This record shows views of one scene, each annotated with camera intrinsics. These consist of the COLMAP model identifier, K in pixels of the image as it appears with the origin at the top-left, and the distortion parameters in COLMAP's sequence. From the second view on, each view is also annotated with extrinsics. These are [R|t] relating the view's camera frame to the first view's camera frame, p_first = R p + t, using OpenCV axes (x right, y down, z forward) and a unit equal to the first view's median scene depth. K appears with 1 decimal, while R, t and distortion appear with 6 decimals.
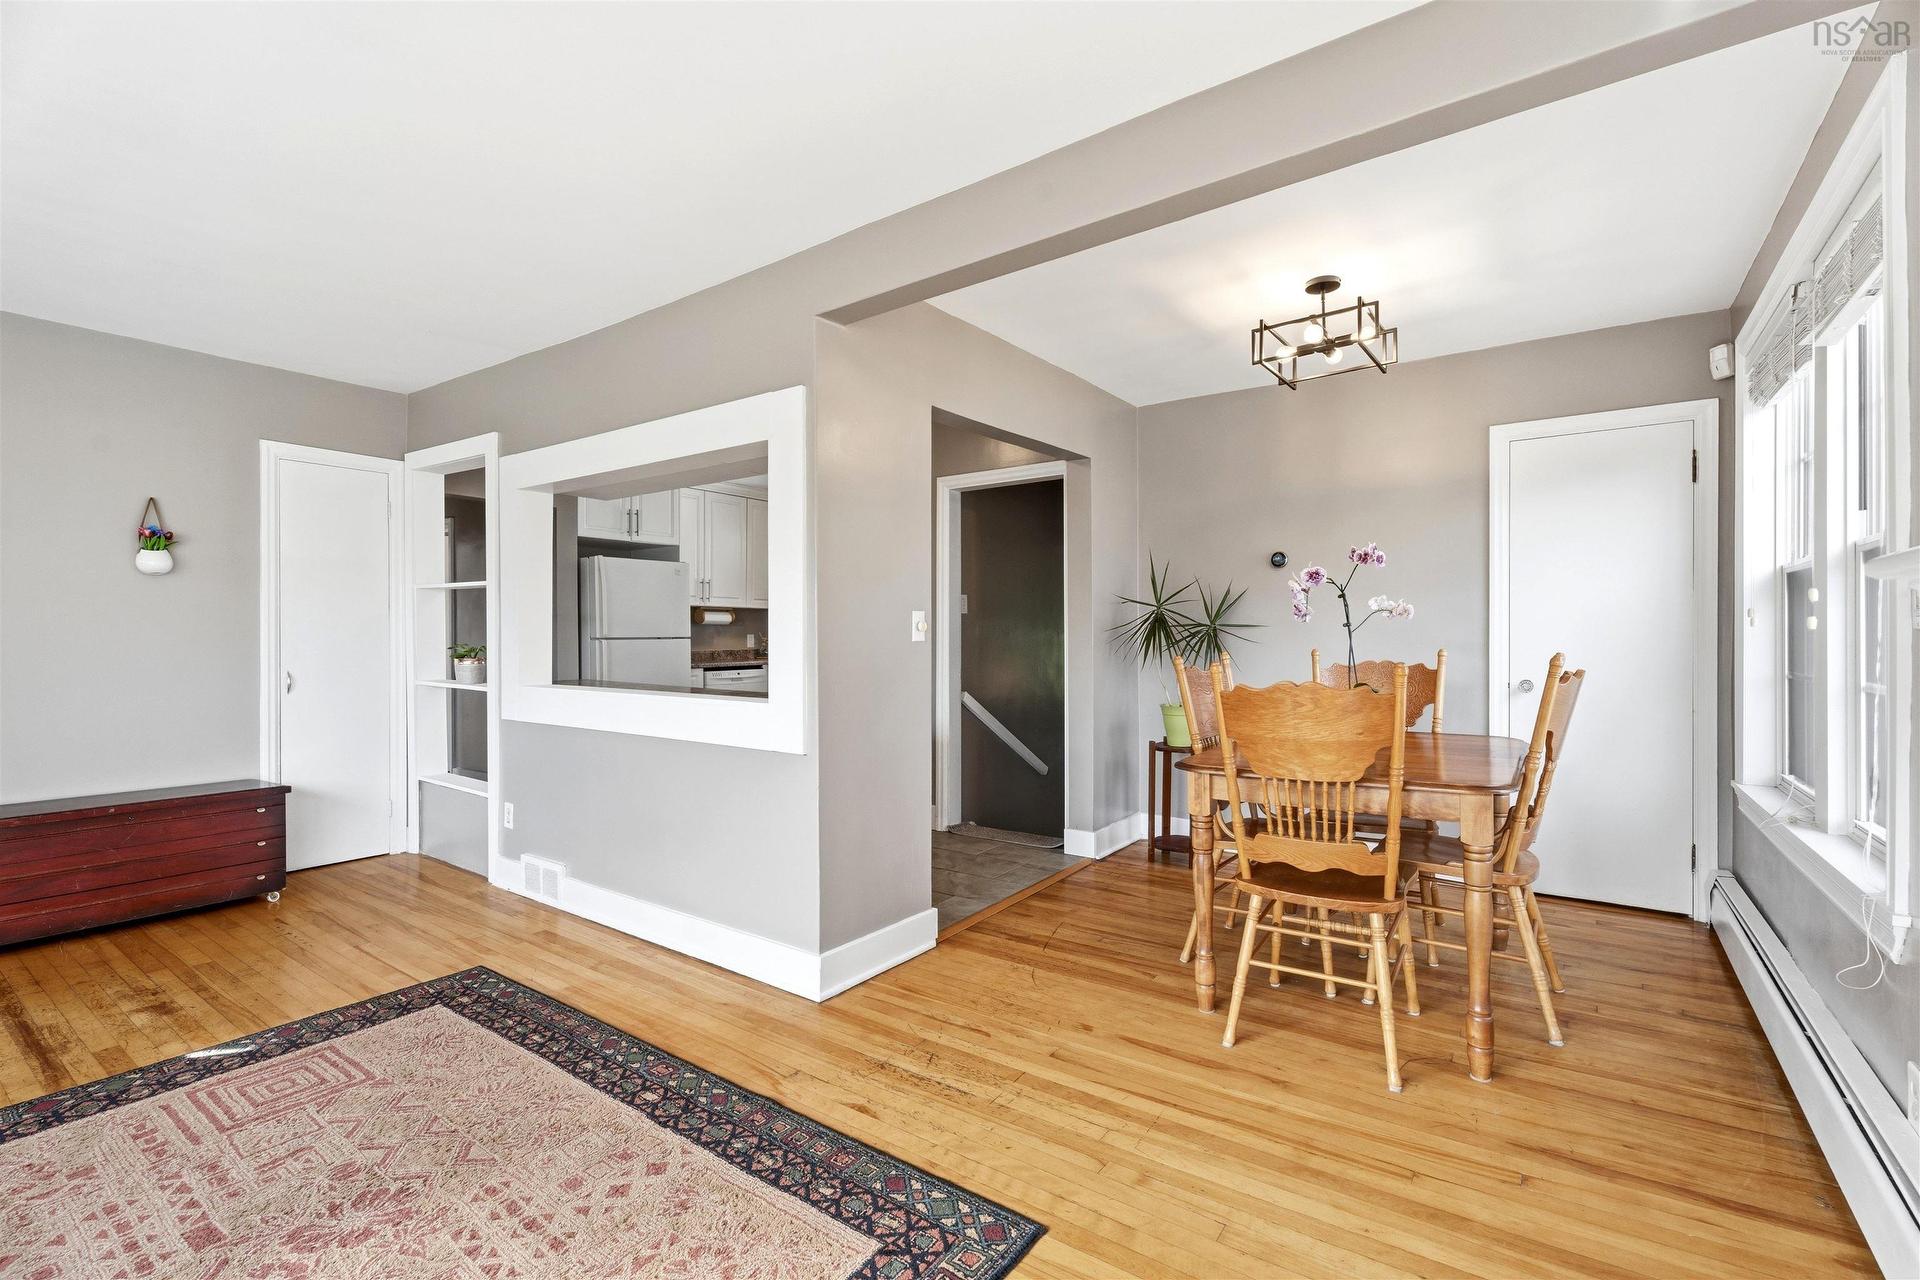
lens RADIAL K [[854.3, 0, 963.8], [0, 854.3, 642.3], [0, 0, 1]] dist [-0.000198, 0.000163]
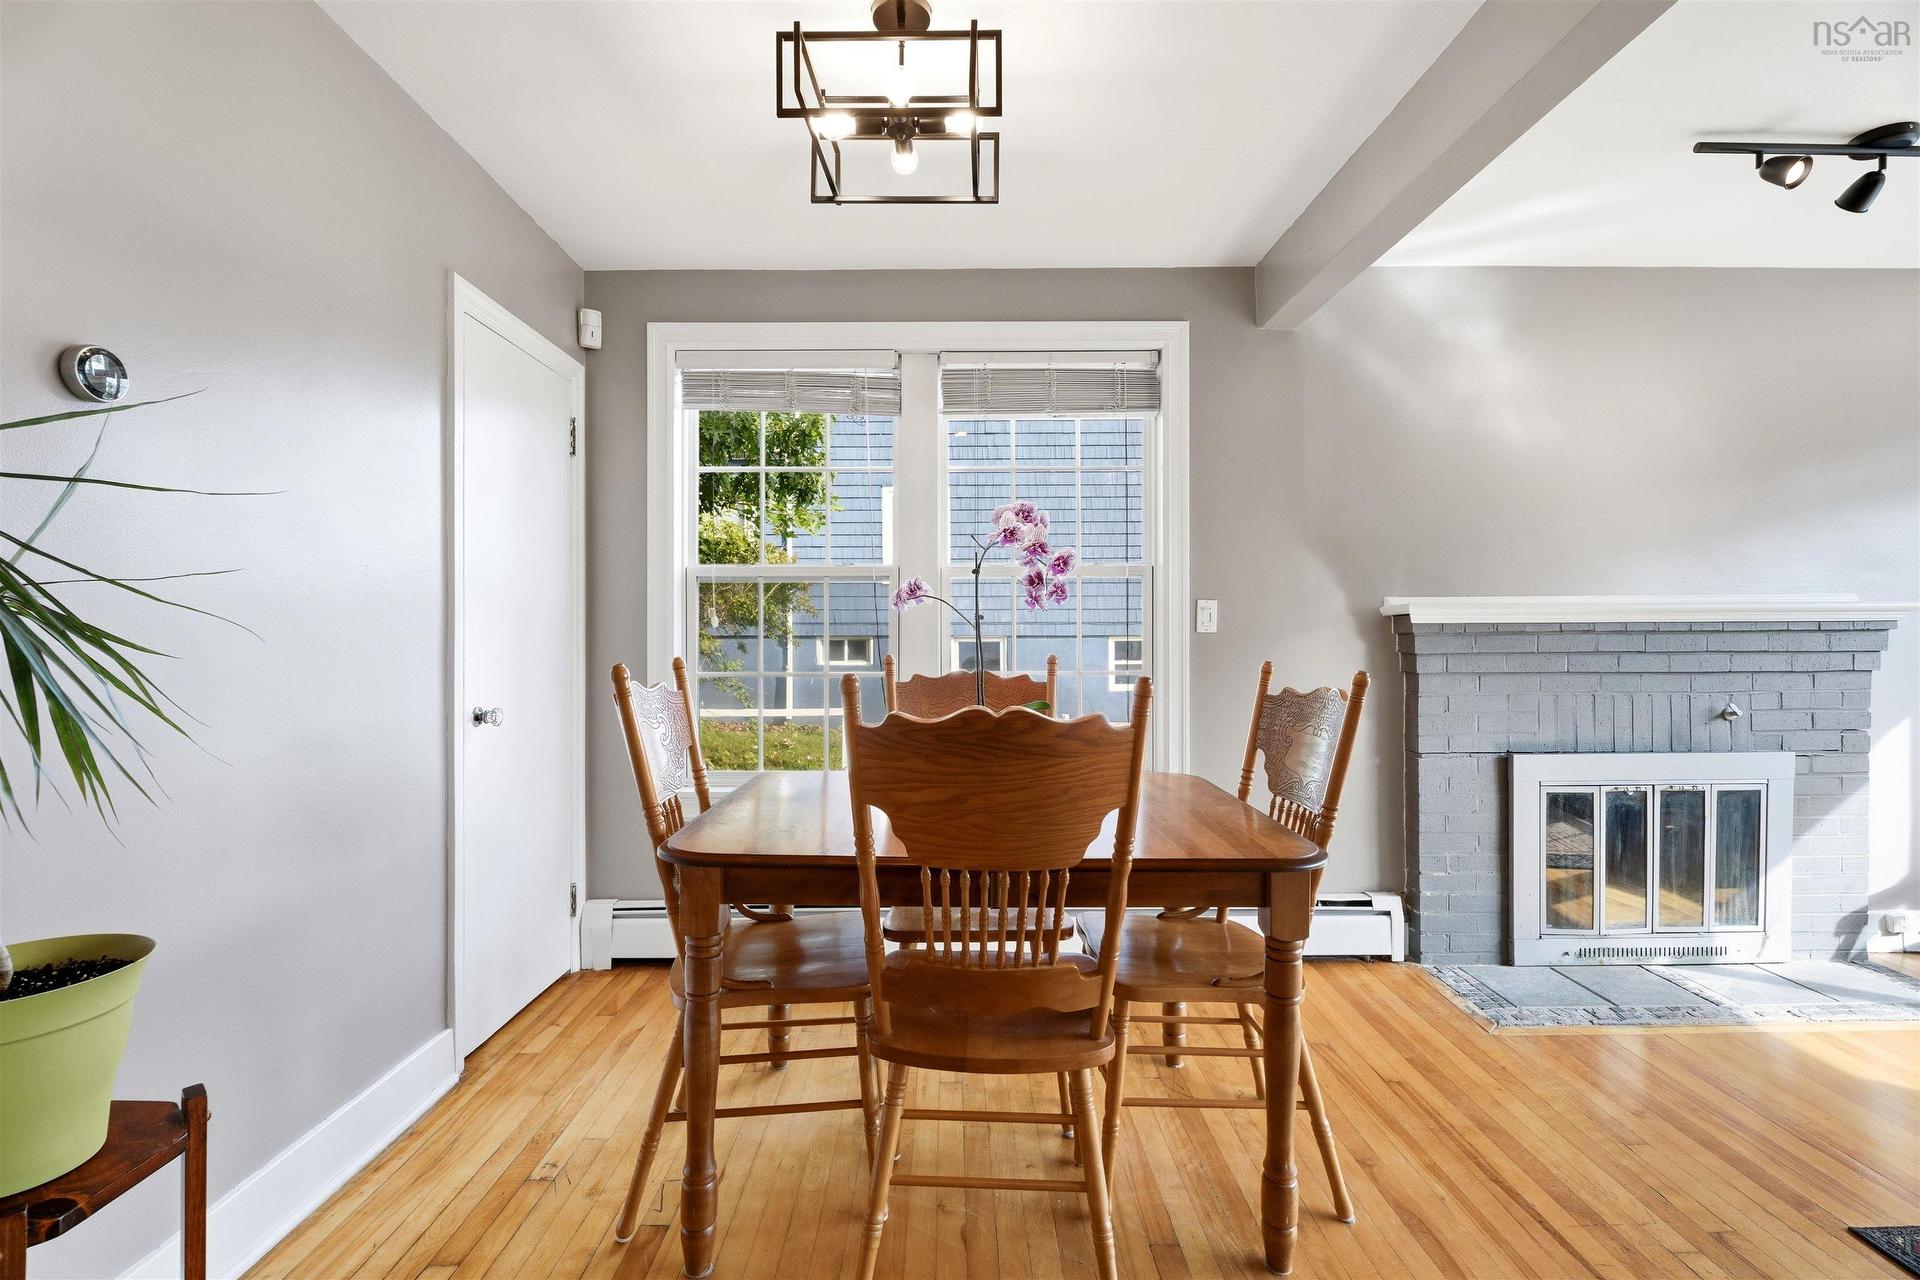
lens RADIAL K [[854.3, 0, 959.2], [0, 854.3, 634.7], [0, 0, 1]] dist [-0.000198, 0.000163]
pose [[-0.582795, 0.004599, 0.812606, -0.064068], [0.008458, 0.999964, 0.000407, -0.008509], [-0.812575, 0.007110, -0.582813, 1.394459]]
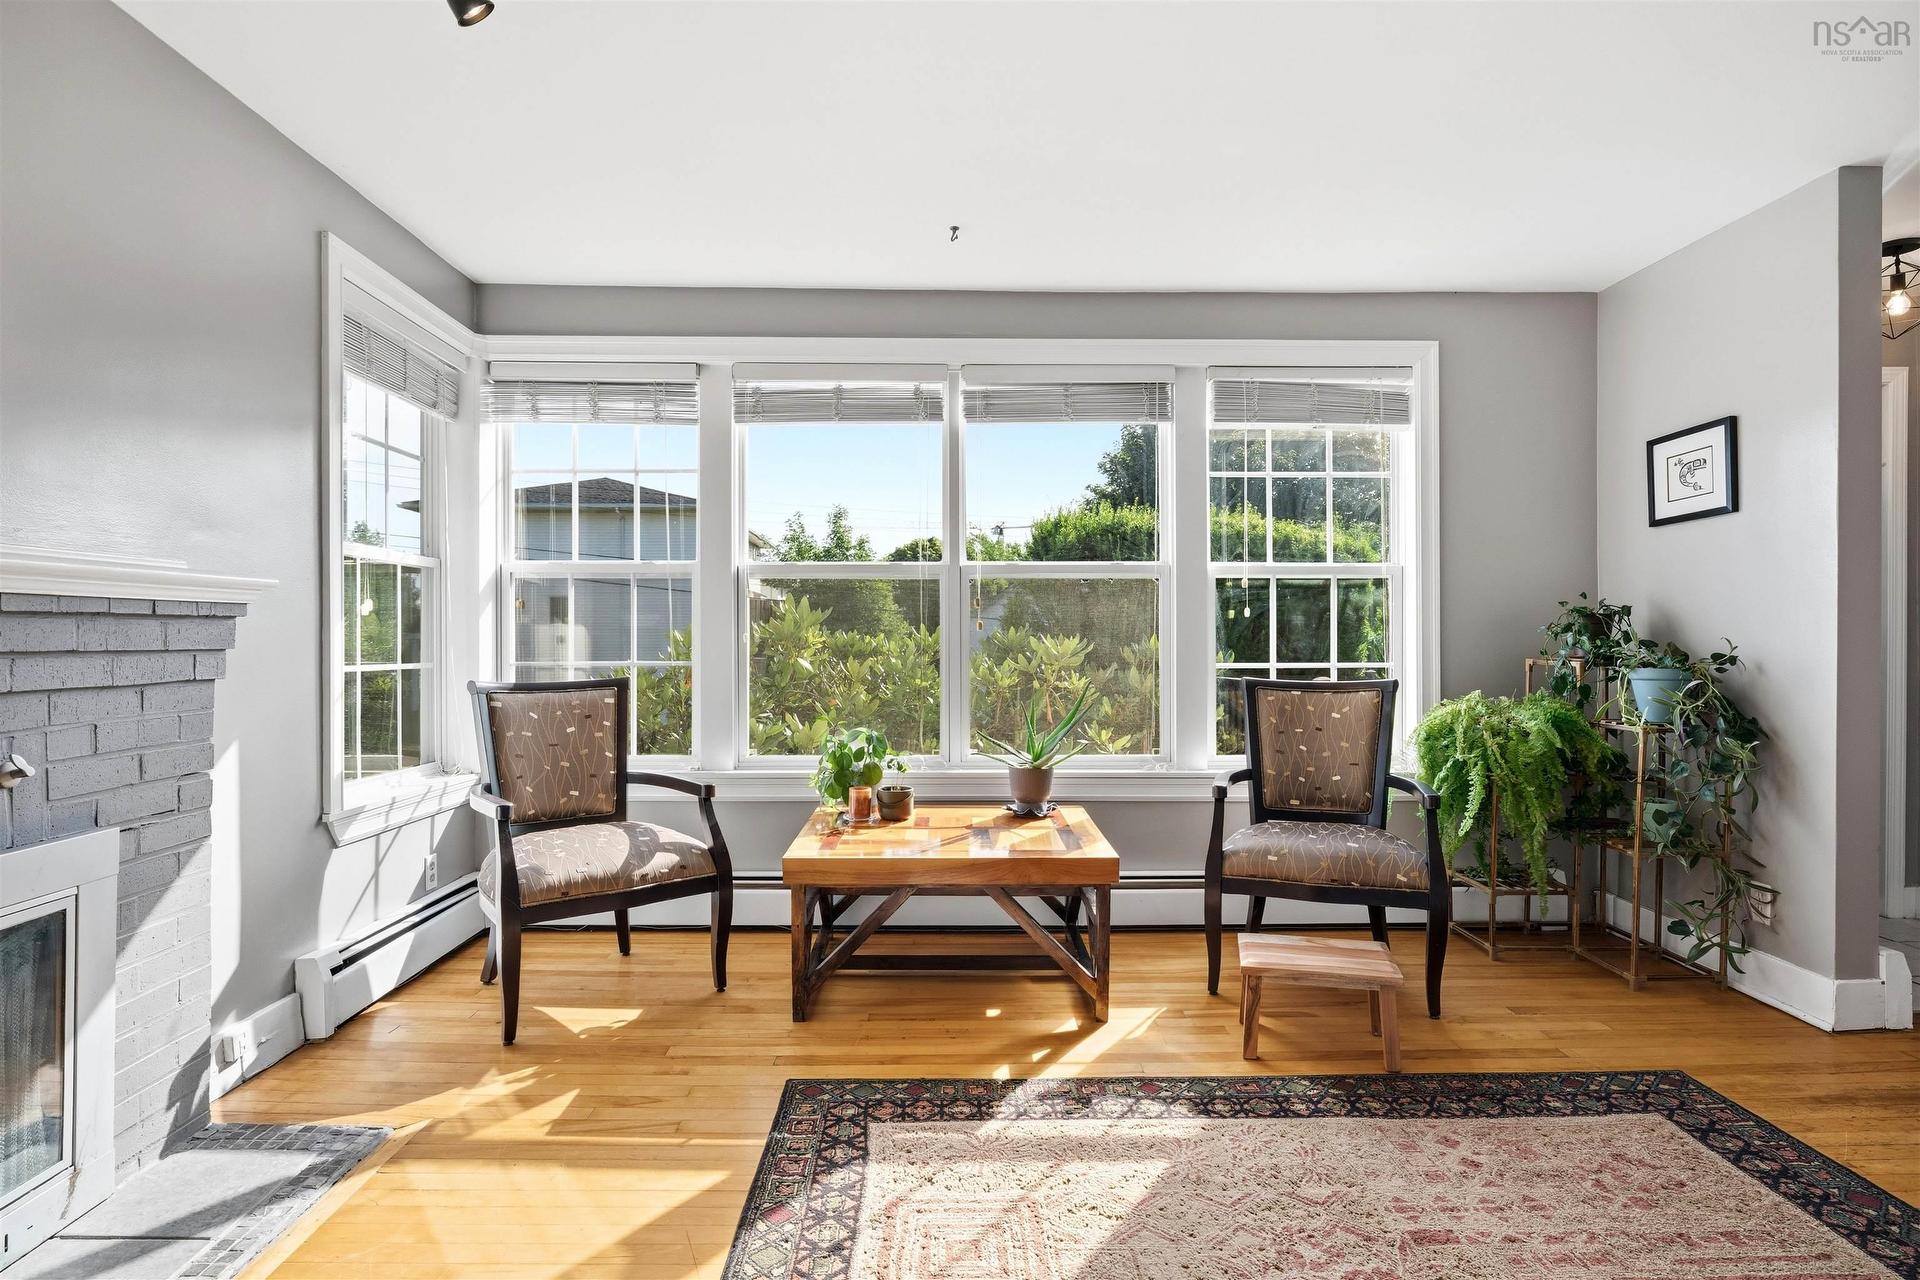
lens RADIAL K [[991.2, 0, 955.9], [0, 991.2, 643.9], [0, 0, 1]] dist [-0.011855, 0.002108]
pose [[-0.807729, 0.004645, -0.589535, 0.113530], [-0.001398, 0.999951, 0.009793, 0.007410], [0.589552, 0.008734, -0.807683, 0.882792]]
